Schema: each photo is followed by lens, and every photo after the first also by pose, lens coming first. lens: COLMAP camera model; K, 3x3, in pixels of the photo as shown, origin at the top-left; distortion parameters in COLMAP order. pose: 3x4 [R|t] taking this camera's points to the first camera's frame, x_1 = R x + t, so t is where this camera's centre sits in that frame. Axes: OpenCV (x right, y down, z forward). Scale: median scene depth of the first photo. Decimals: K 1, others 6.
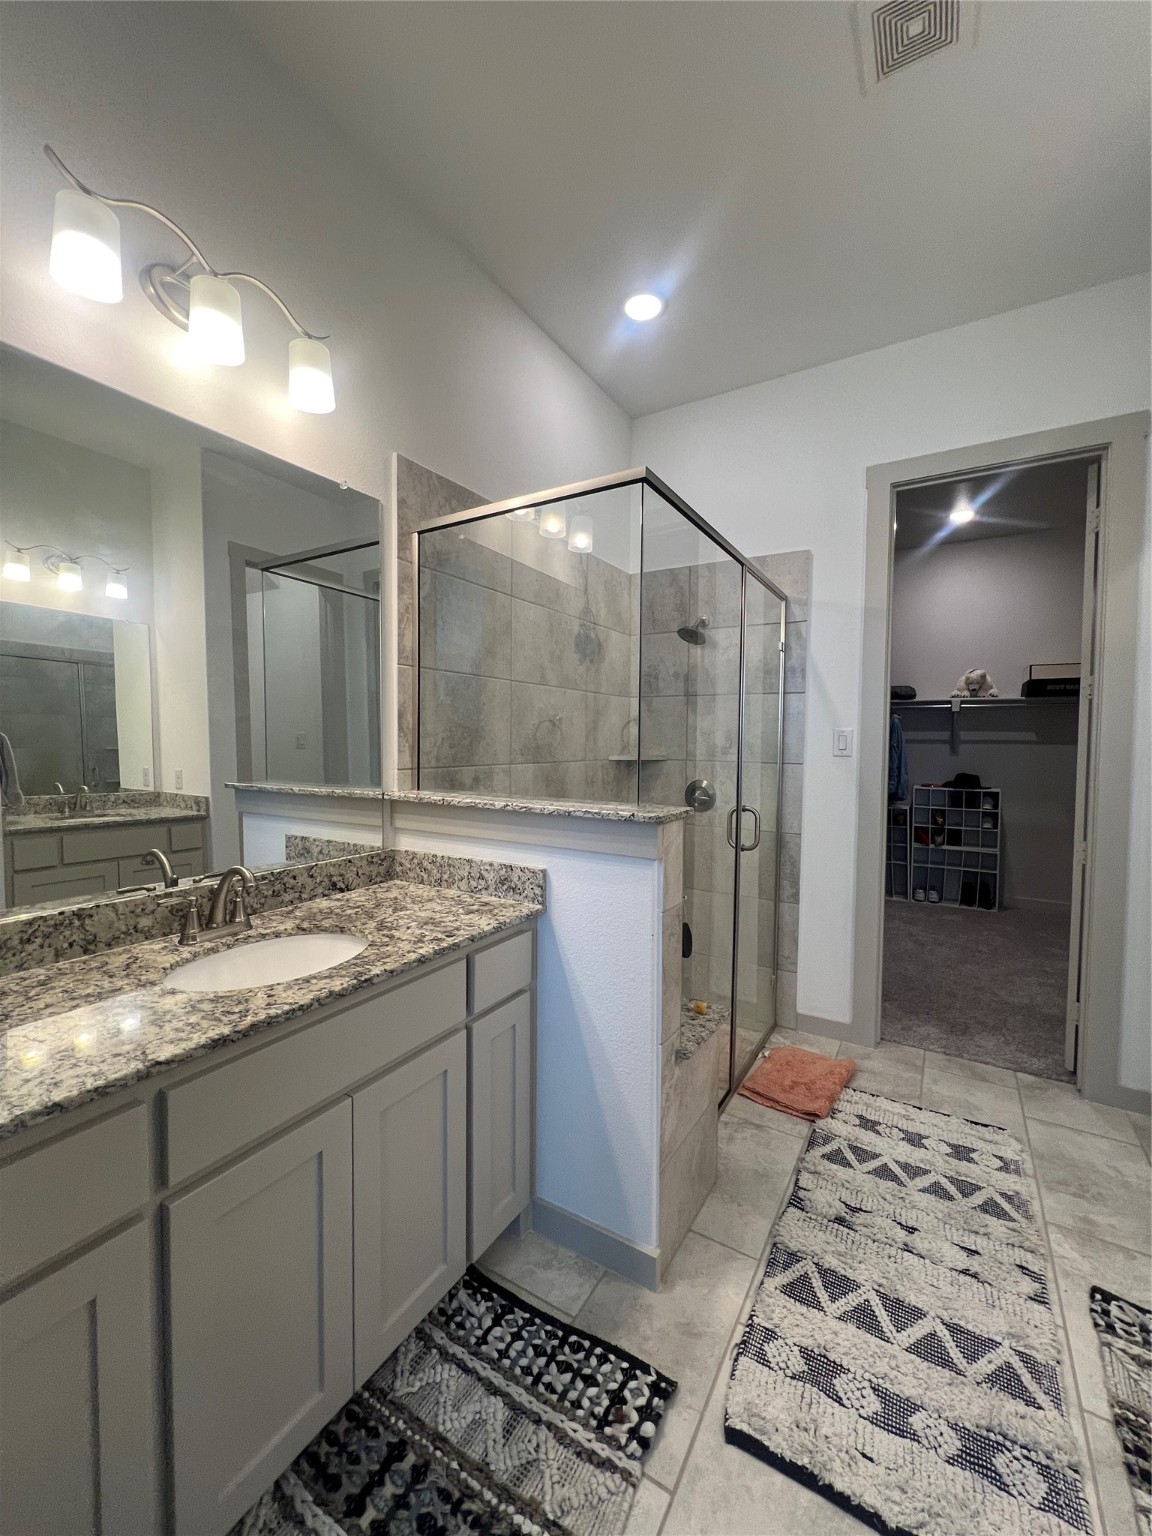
lens RADIAL K [[617.4, 0, 579.9], [0, 617.4, 760.9], [0, 0, 1]] dist [-0.000466, 0.000096]
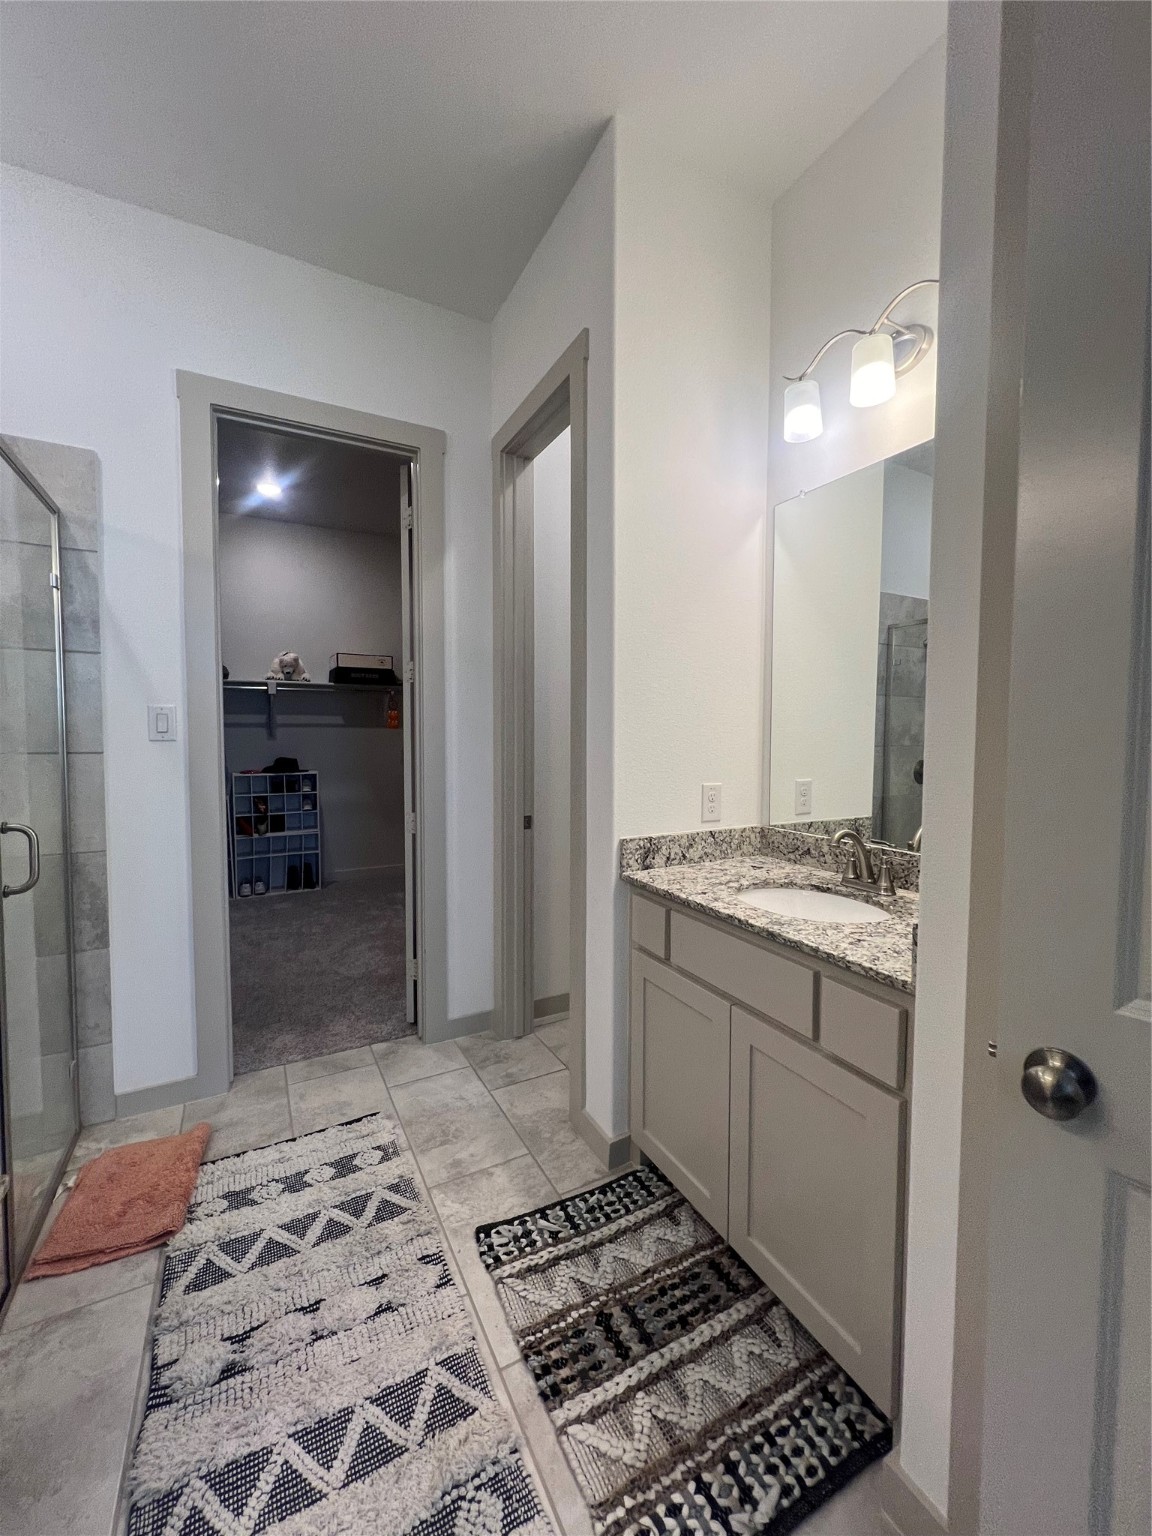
lens RADIAL K [[617.4, 0, 579.9], [0, 617.4, 760.9], [0, 0, 1]] dist [-0.000466, 0.000096]
pose [[0.507270, -0.051823, 0.860228, 0.031170], [0.034210, 0.998614, 0.039987, 0.005395], [-0.861108, 0.009145, 0.508340, 0.197035]]
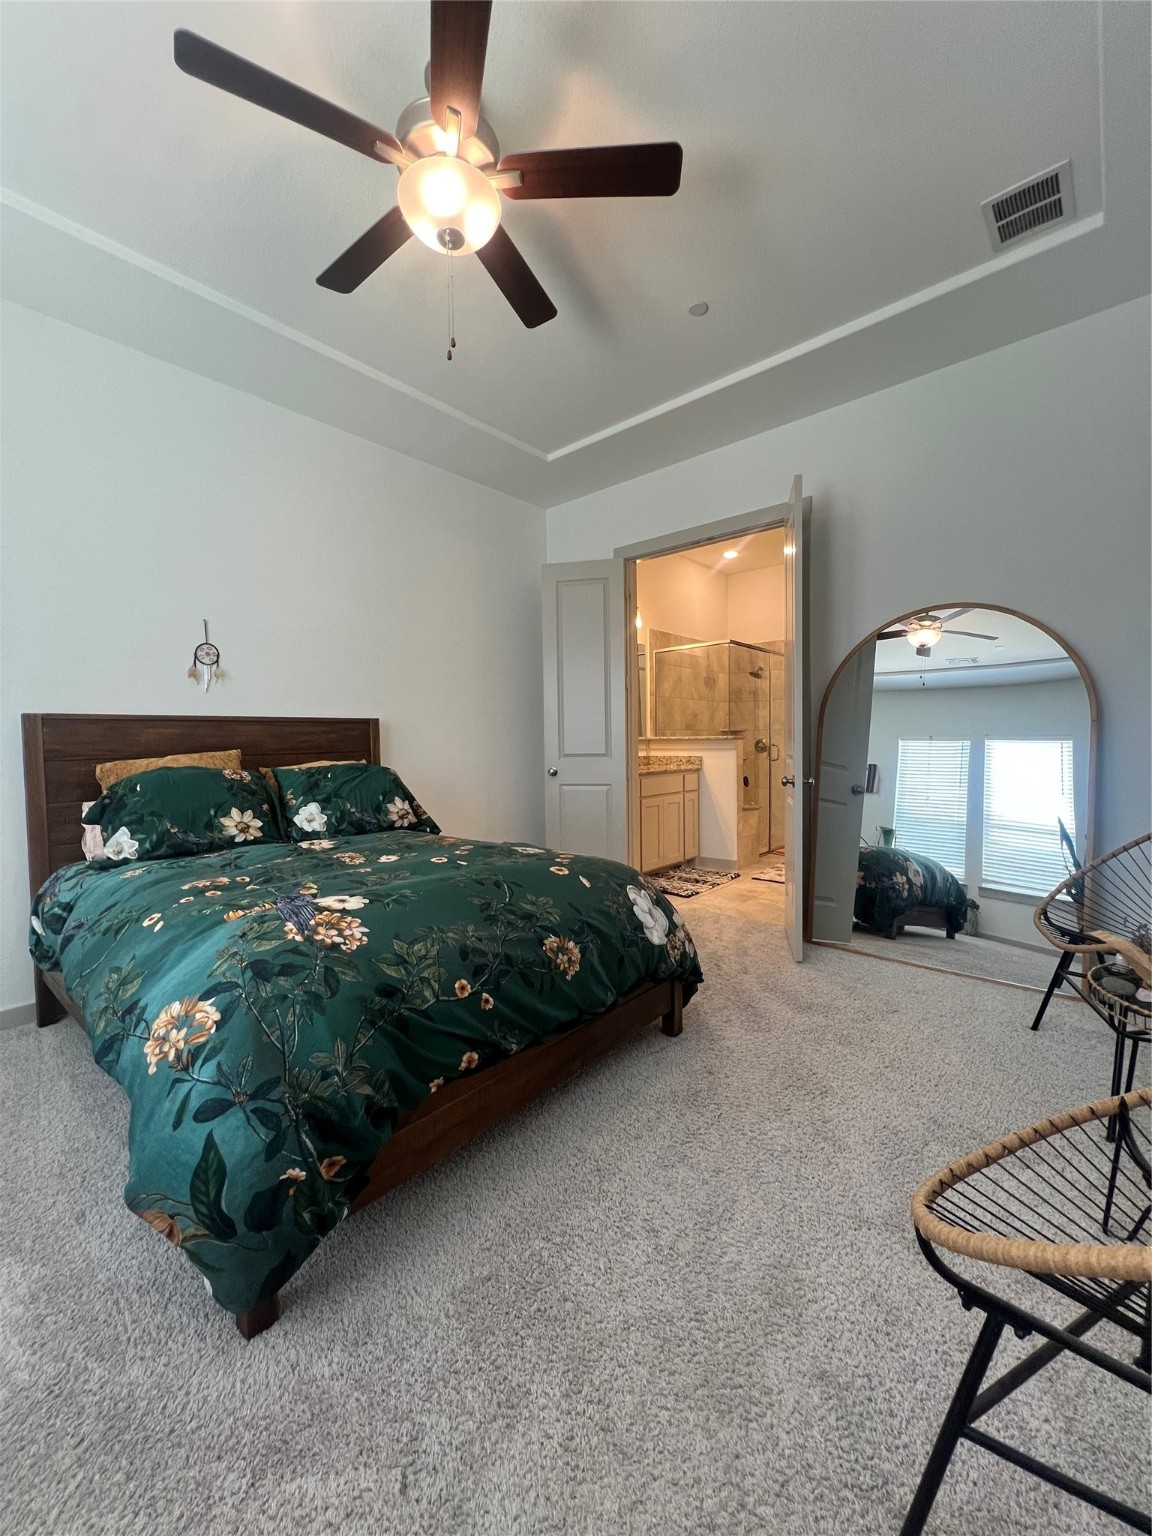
lens RADIAL K [[614.7, 0, 579.4], [0, 614.7, 761.9], [0, 0, 1]] dist [-0.003135, 0.000804]
pose [[0.984936, -0.016235, -0.172153, -0.145509], [0.016500, 0.999864, 0.000106, 0.210552], [0.172128, -0.002945, 0.985070, -2.631717]]
